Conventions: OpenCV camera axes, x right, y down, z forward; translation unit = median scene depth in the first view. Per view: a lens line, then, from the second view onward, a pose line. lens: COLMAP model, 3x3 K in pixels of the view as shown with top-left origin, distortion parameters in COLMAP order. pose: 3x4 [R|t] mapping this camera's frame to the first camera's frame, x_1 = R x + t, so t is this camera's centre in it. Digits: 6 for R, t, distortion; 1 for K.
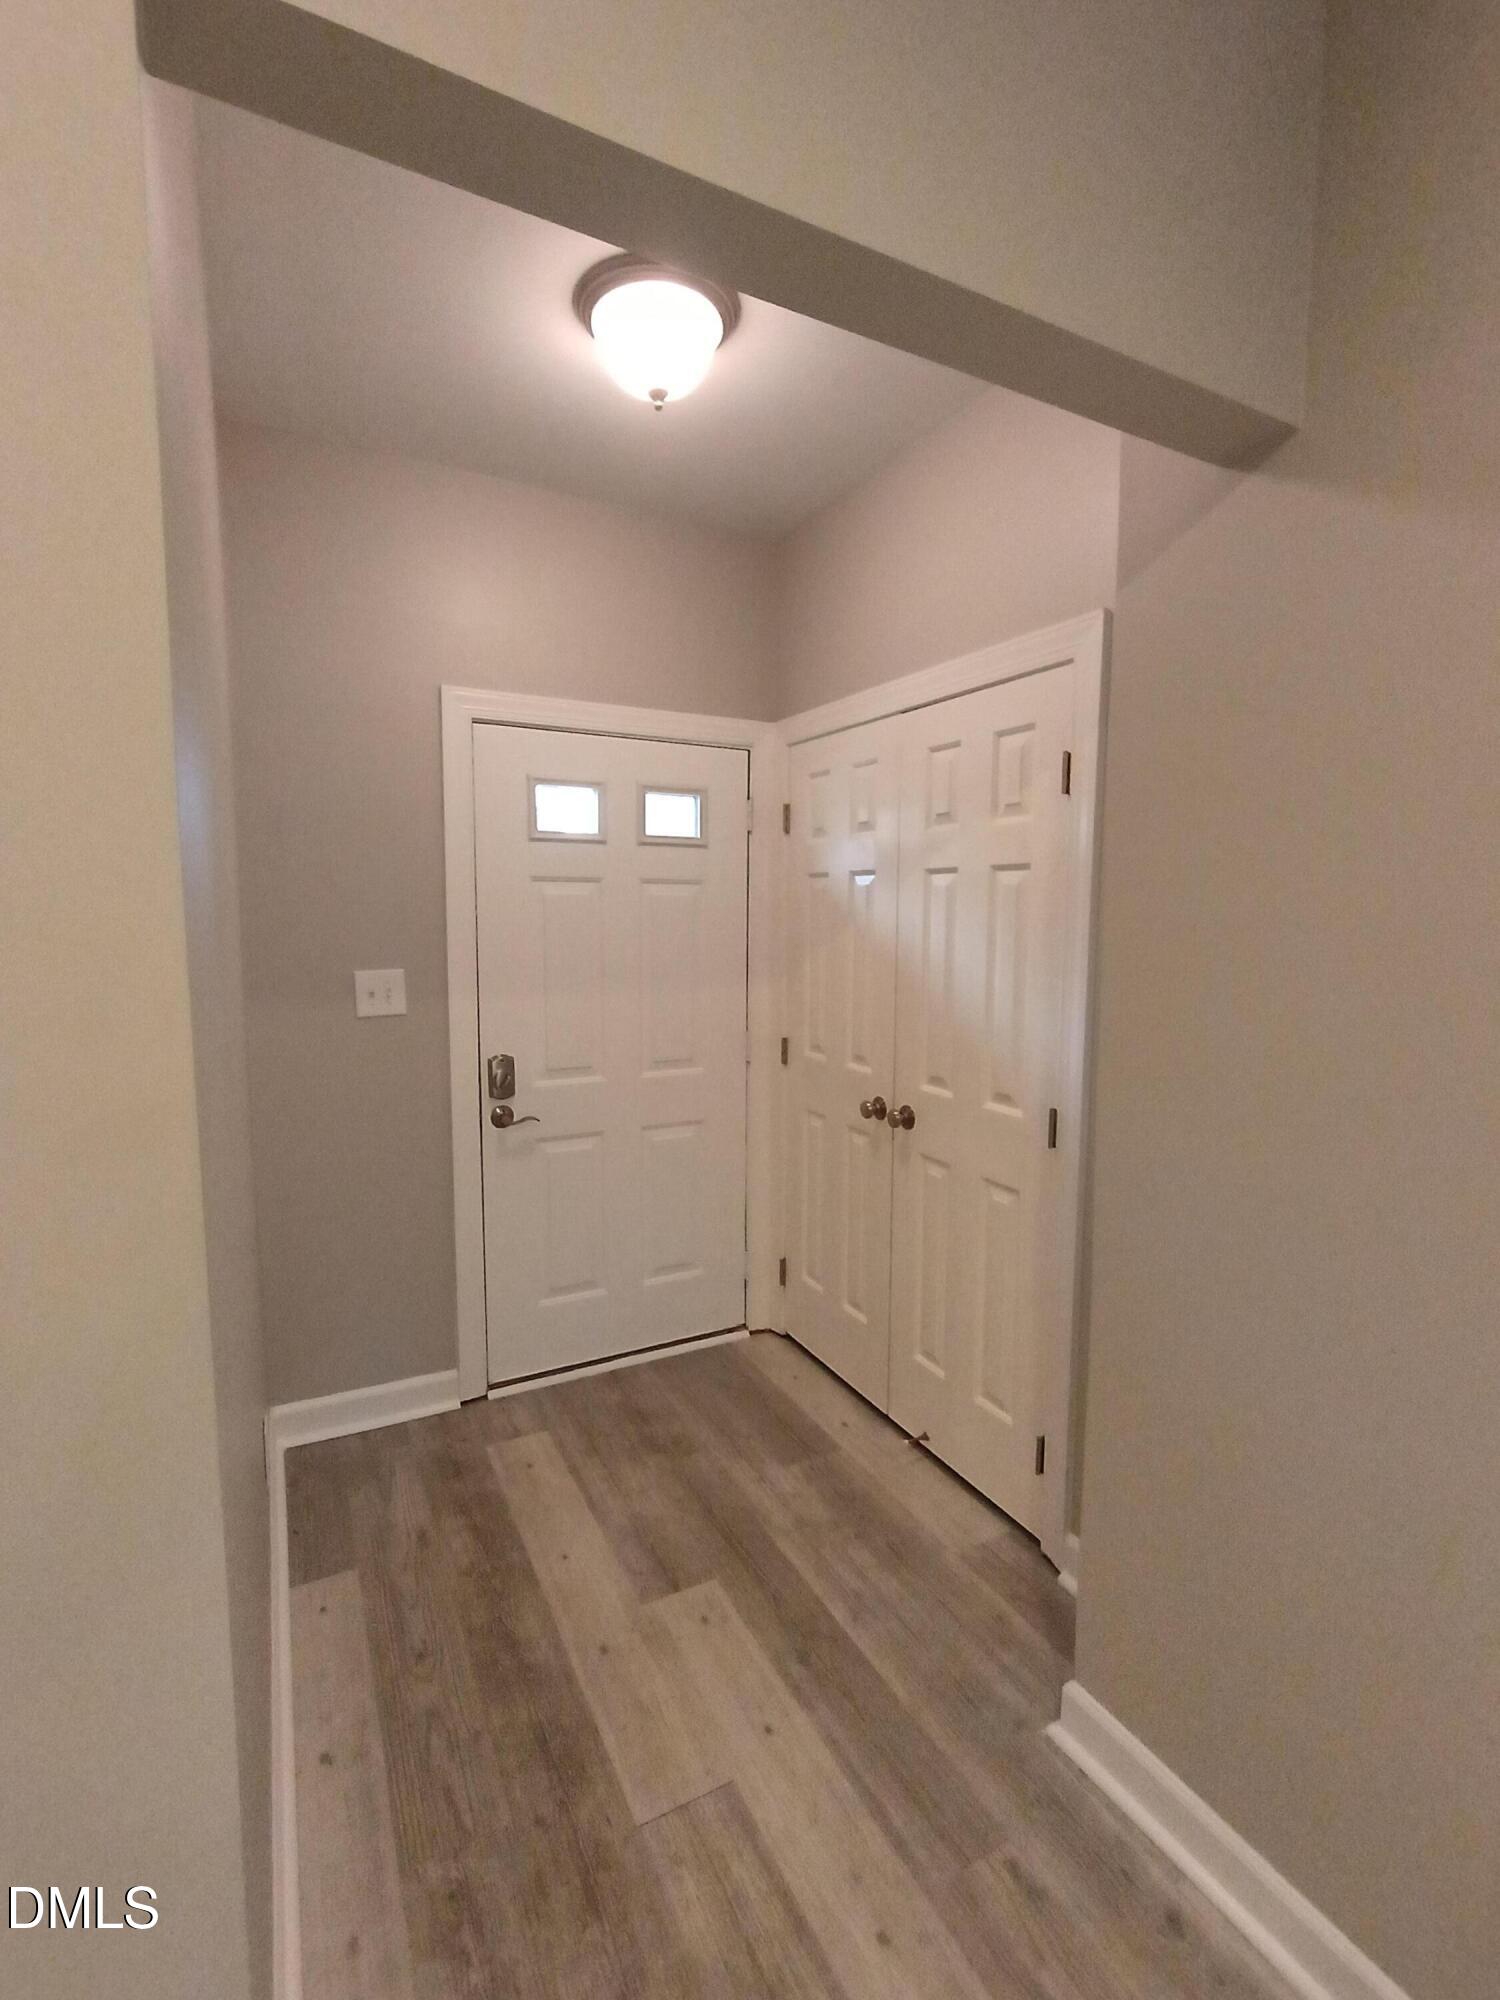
lens RADIAL K [[918.7, 0, 756.9], [0, 918.7, 1009.3], [0, 0, 1]] dist [-0.014764, 0.004896]
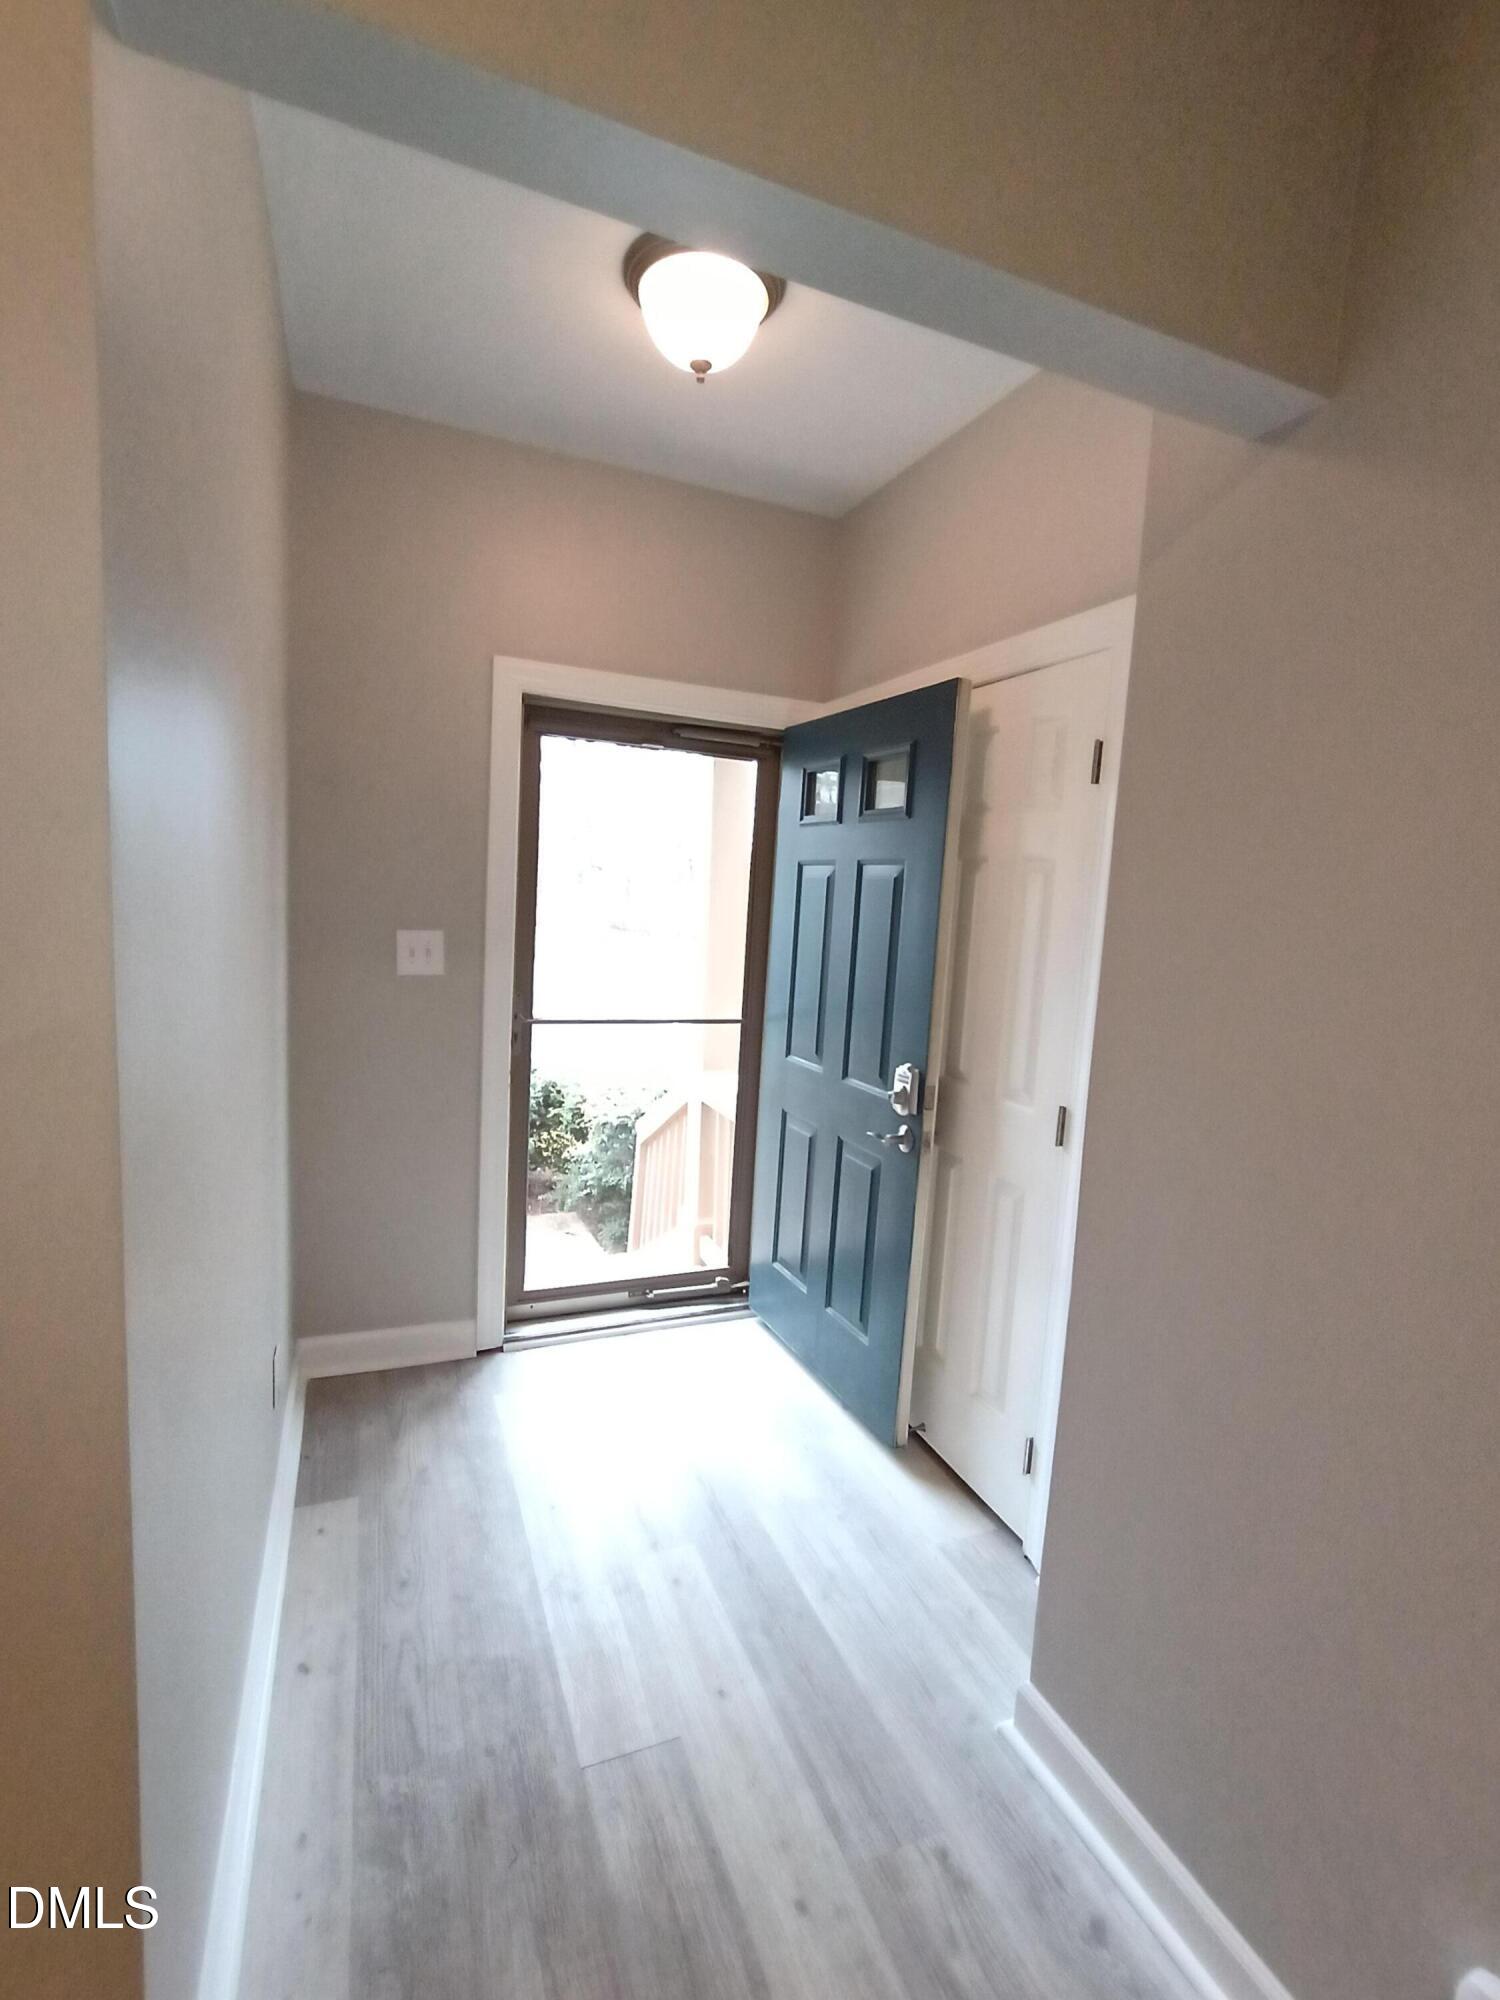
lens RADIAL K [[918.7, 0, 753.8], [0, 918.7, 1009.7], [0, 0, 1]] dist [-0.014764, 0.004896]
pose [[0.994624, 0.061052, -0.083646, 0.060840], [-0.059735, 0.998049, 0.018160, 0.006312], [0.084591, -0.013065, 0.996330, -0.000205]]
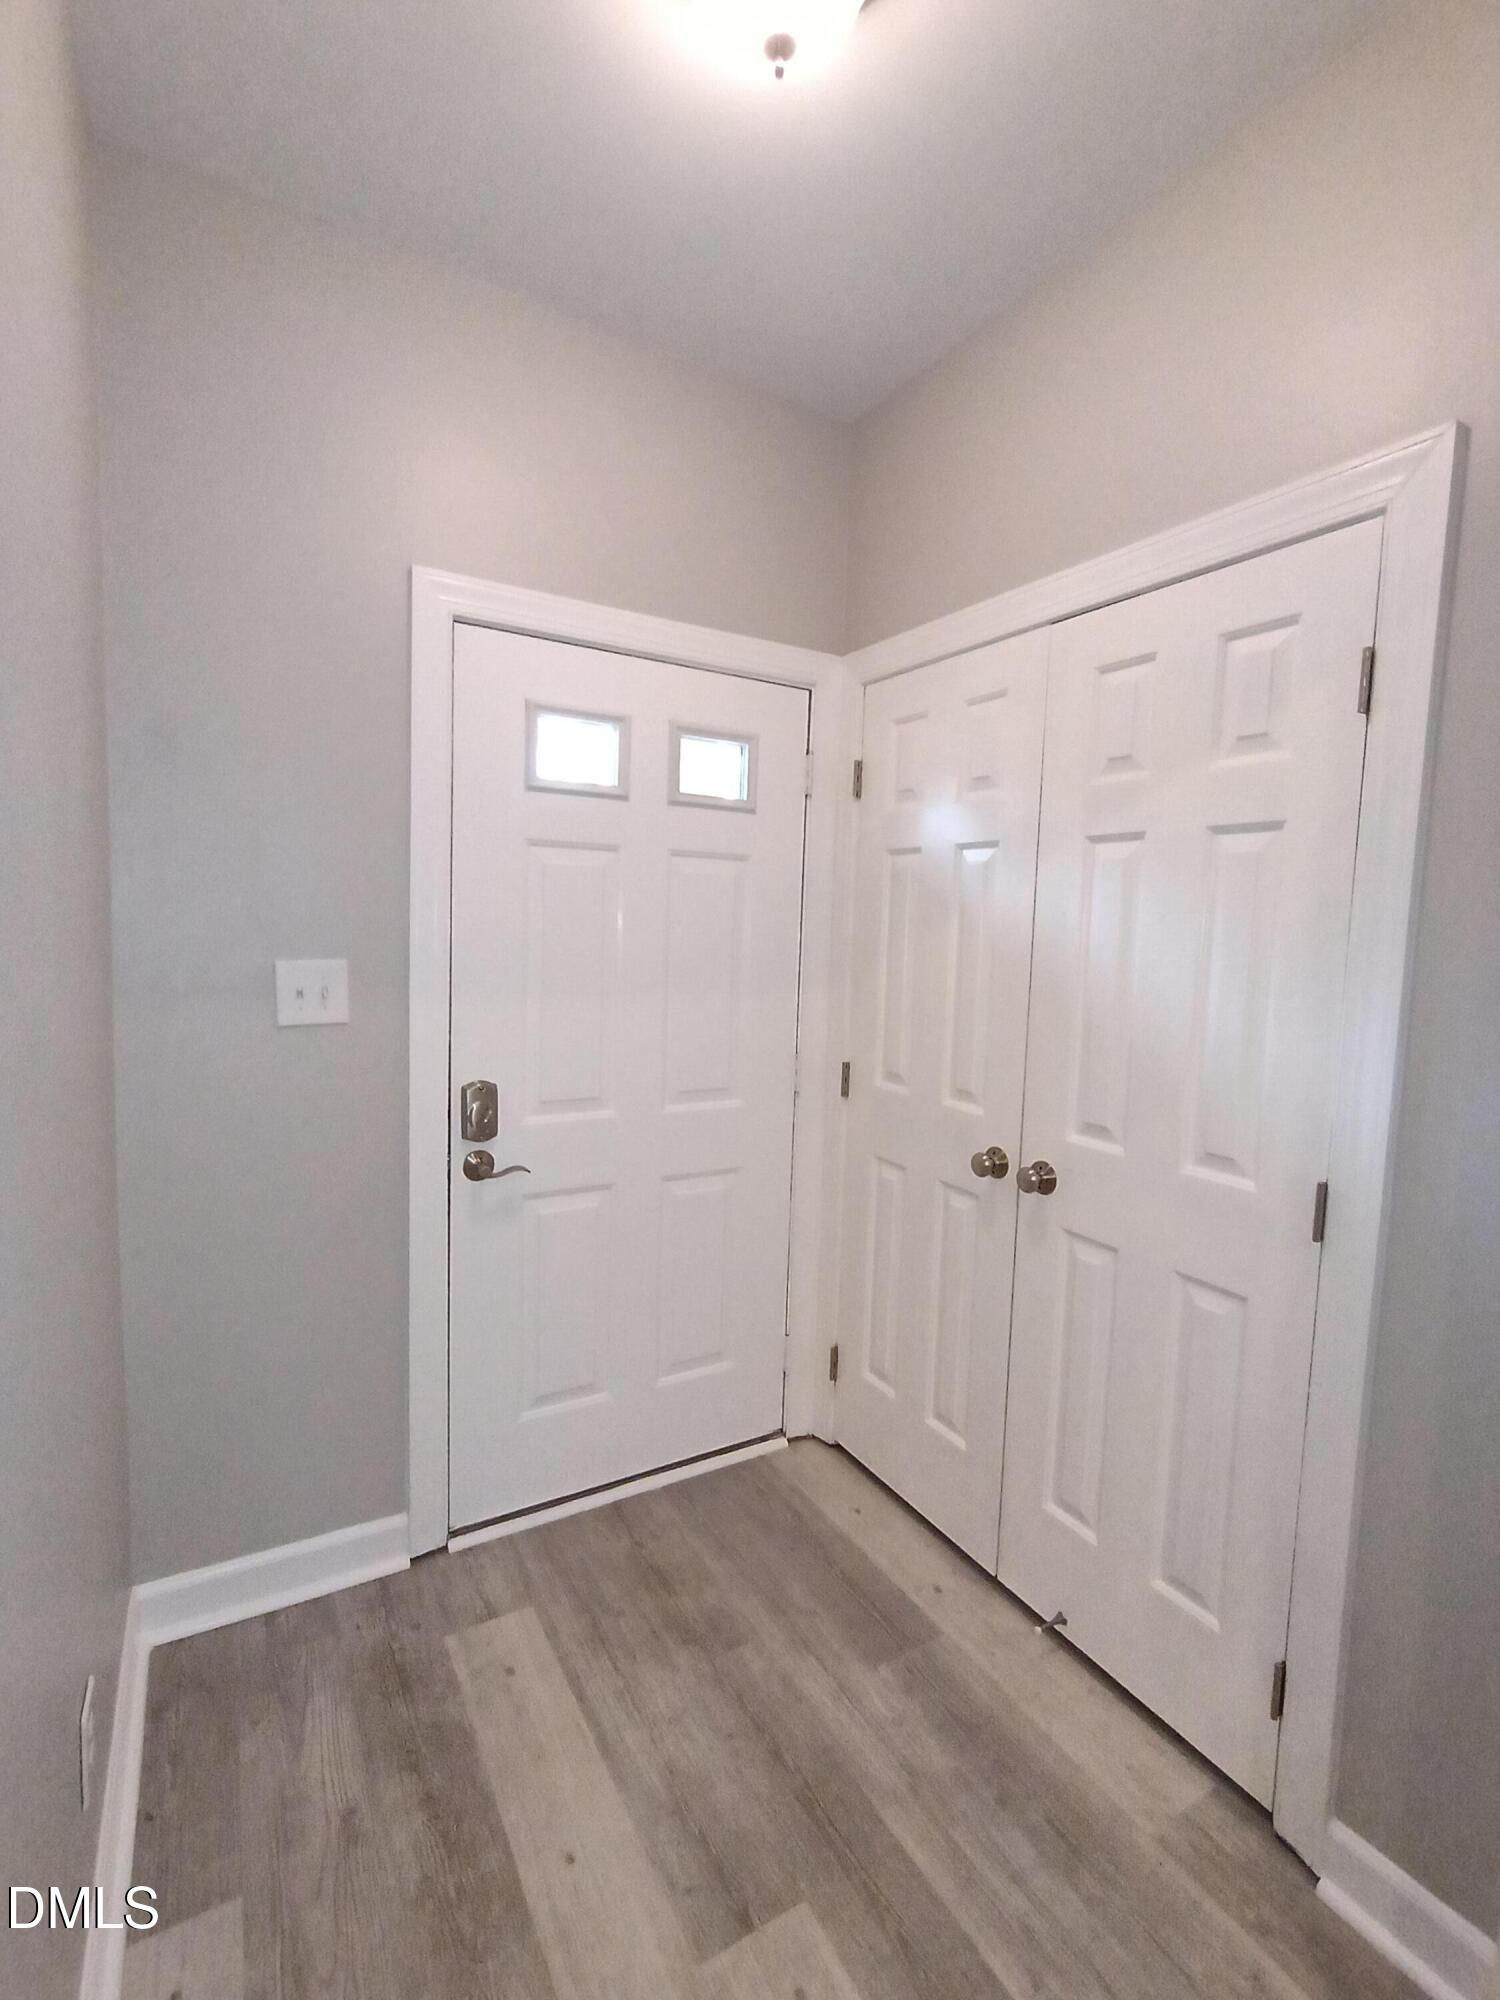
lens RADIAL K [[918.7, 0, 754.9], [0, 918.7, 1005.2], [0, 0, 1]] dist [-0.014764, 0.004896]
pose [[0.998773, 0.021056, 0.044825, -0.111693], [-0.020142, 0.999582, -0.020743, 0.000282], [-0.045243, 0.019815, 0.998779, 0.309483]]
